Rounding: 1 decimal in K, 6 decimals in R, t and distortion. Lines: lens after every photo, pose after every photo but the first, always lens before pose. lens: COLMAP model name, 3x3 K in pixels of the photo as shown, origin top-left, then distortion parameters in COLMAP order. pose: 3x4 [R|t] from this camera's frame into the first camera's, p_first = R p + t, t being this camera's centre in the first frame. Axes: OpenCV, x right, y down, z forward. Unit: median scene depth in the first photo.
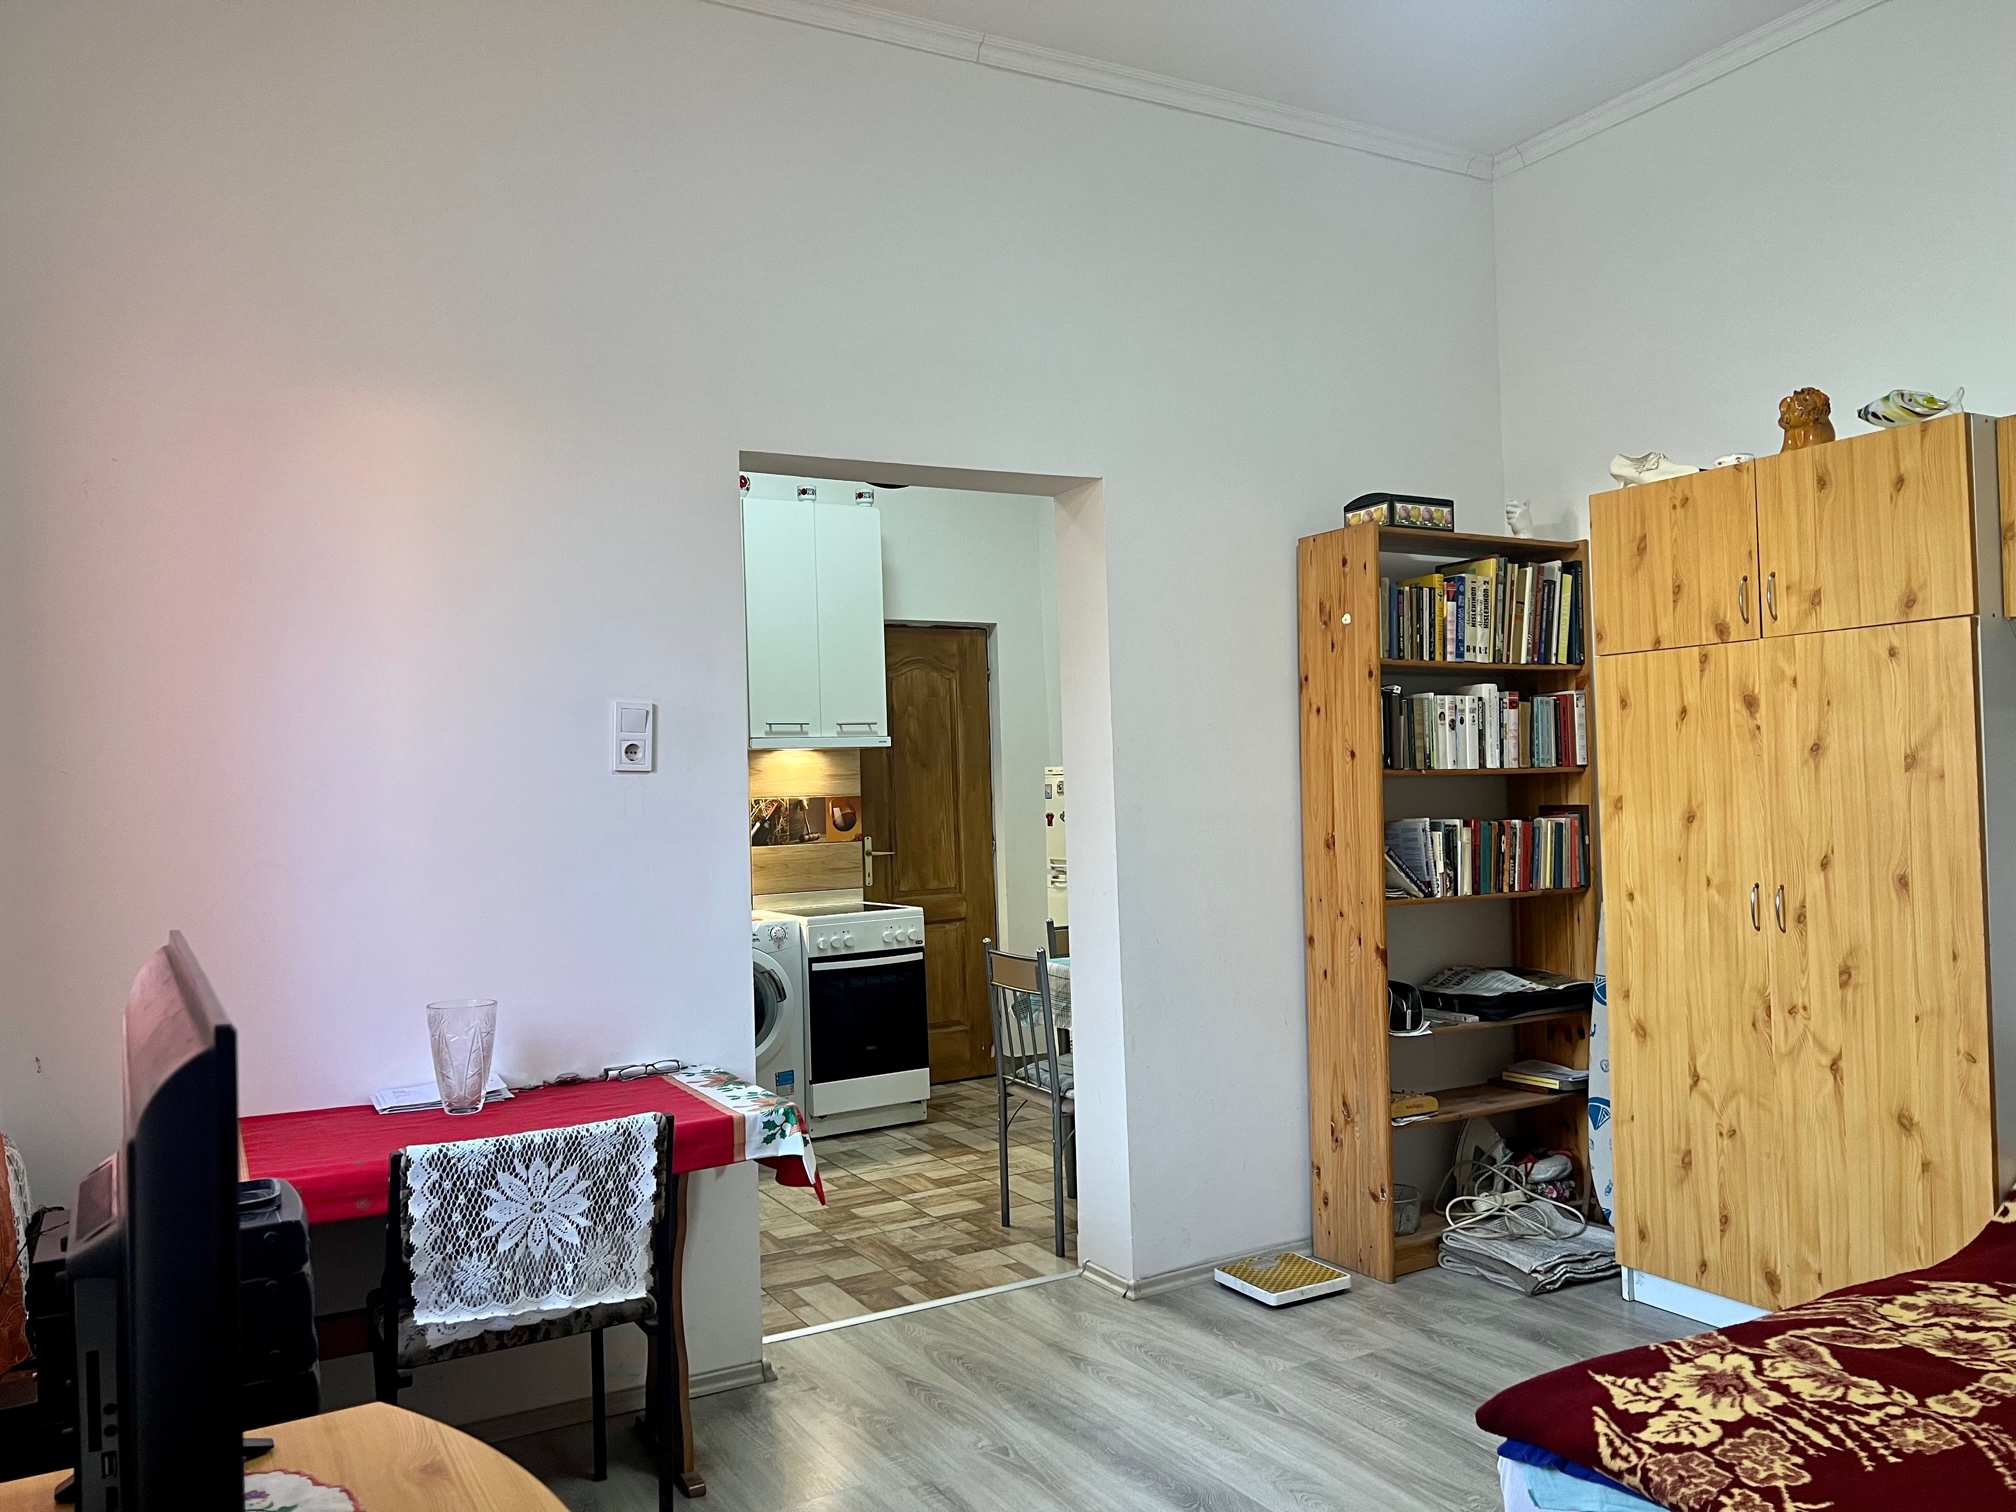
lens RADIAL K [[1515.0, 0, 1012.5], [0, 1515.0, 756.5], [0, 0, 1]] dist [0.053396, -0.050464]
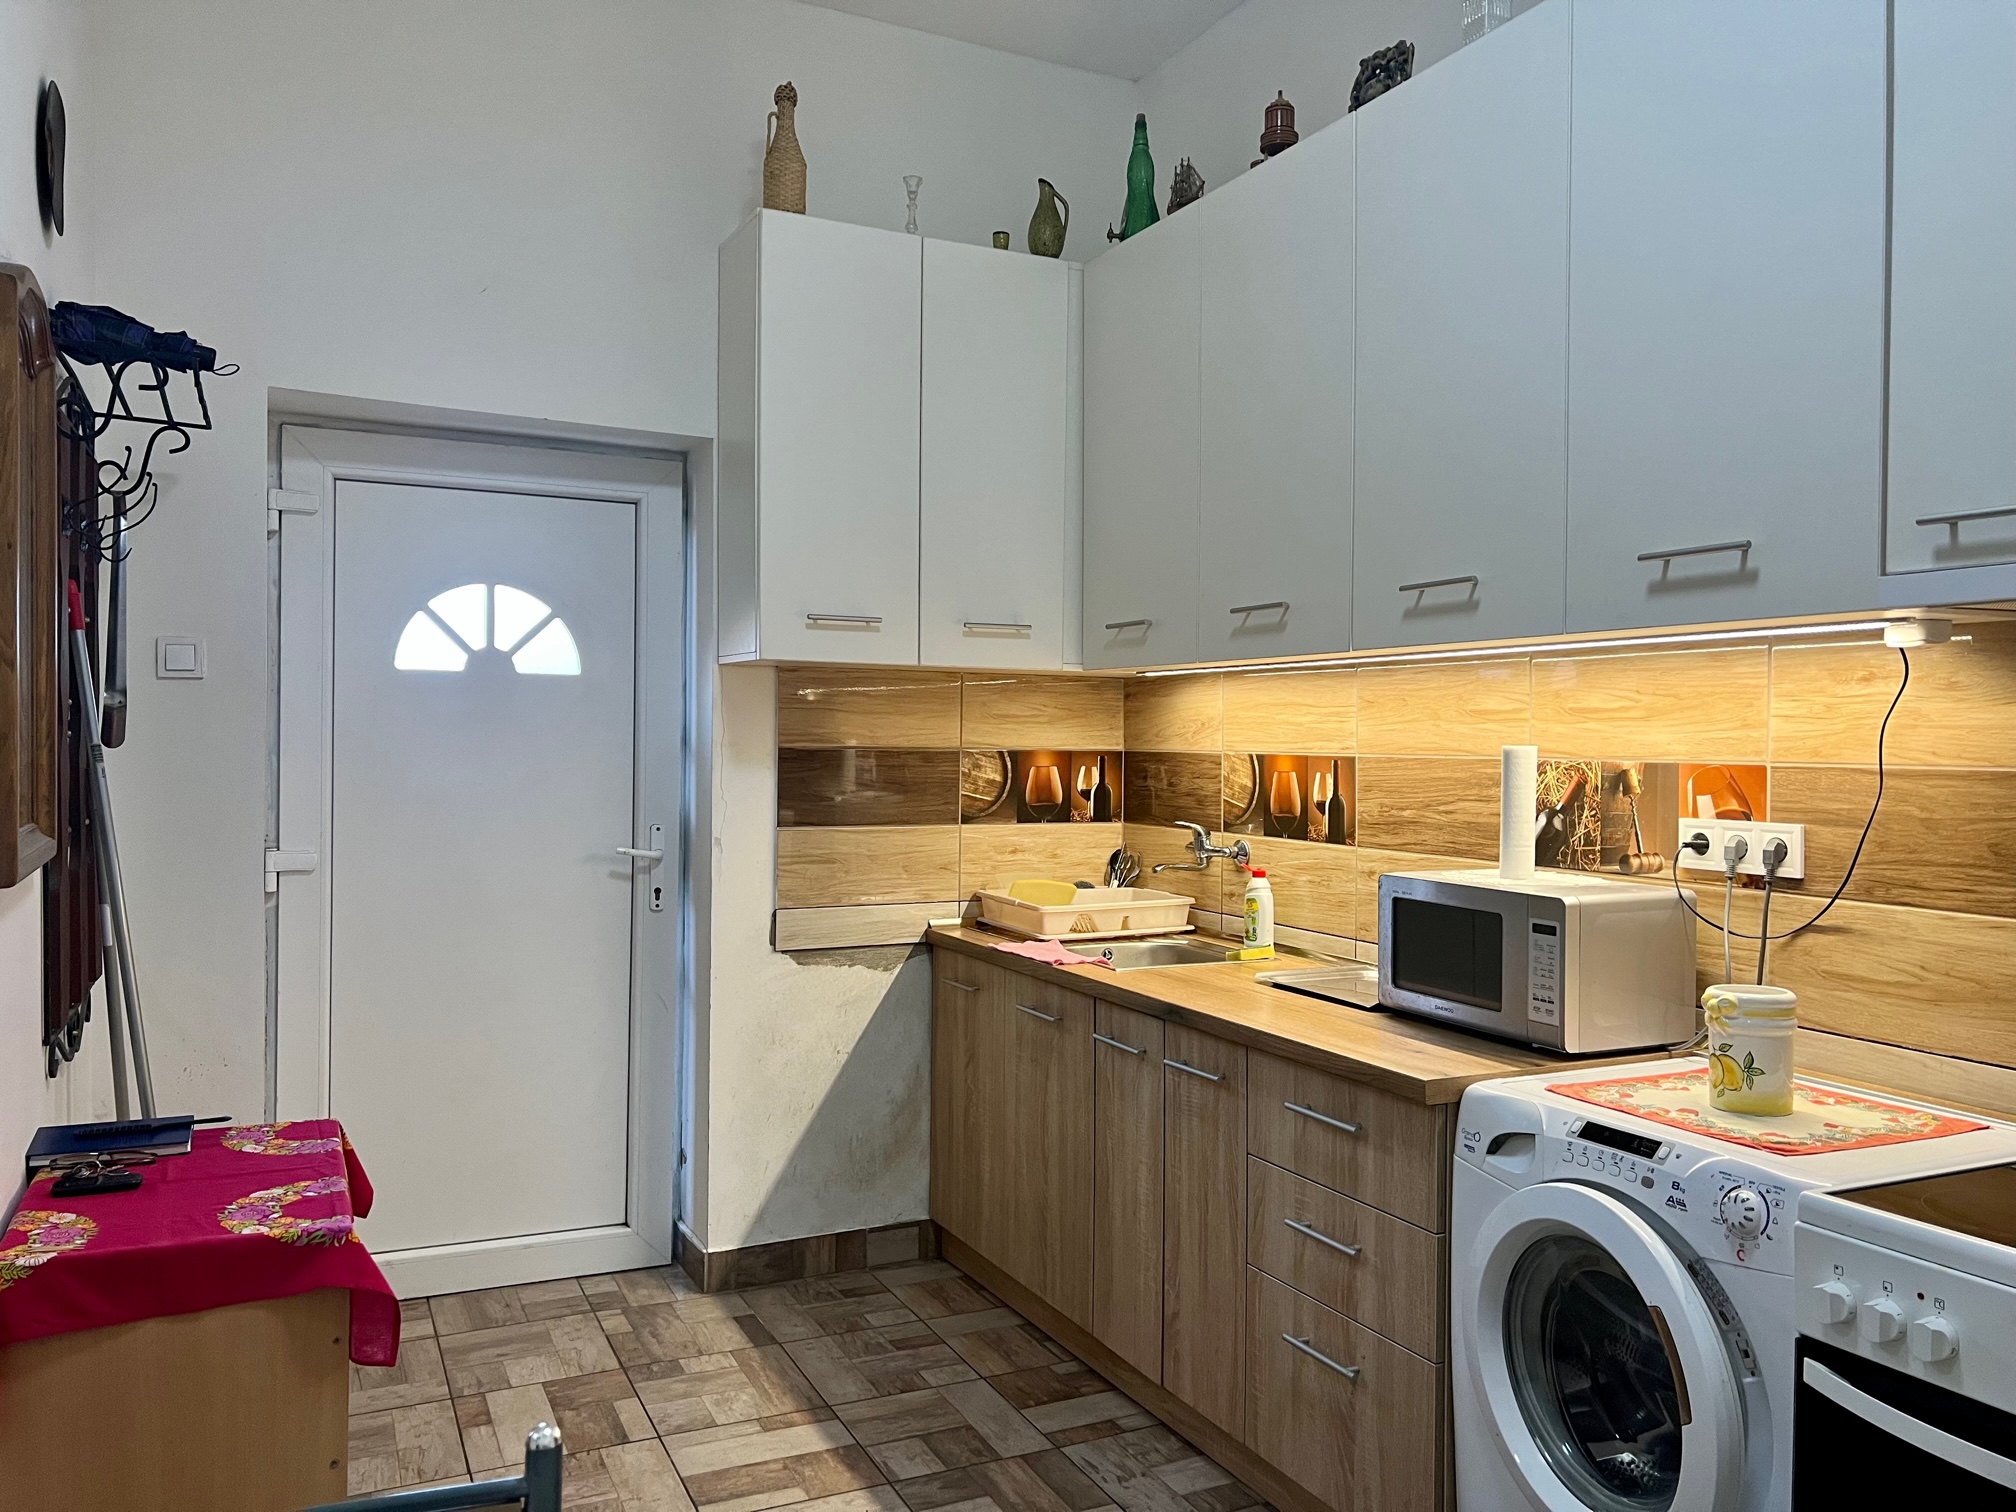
lens RADIAL K [[1505.8, 0, 1000.0], [0, 1505.8, 751.5], [0, 0, 1]] dist [0.063391, -0.075730]
pose [[-0.063998, 0.040360, -0.997134, 0.281283], [0.012273, 0.999138, 0.039654, 0.016382], [0.997875, -0.009700, -0.064438, 1.519496]]
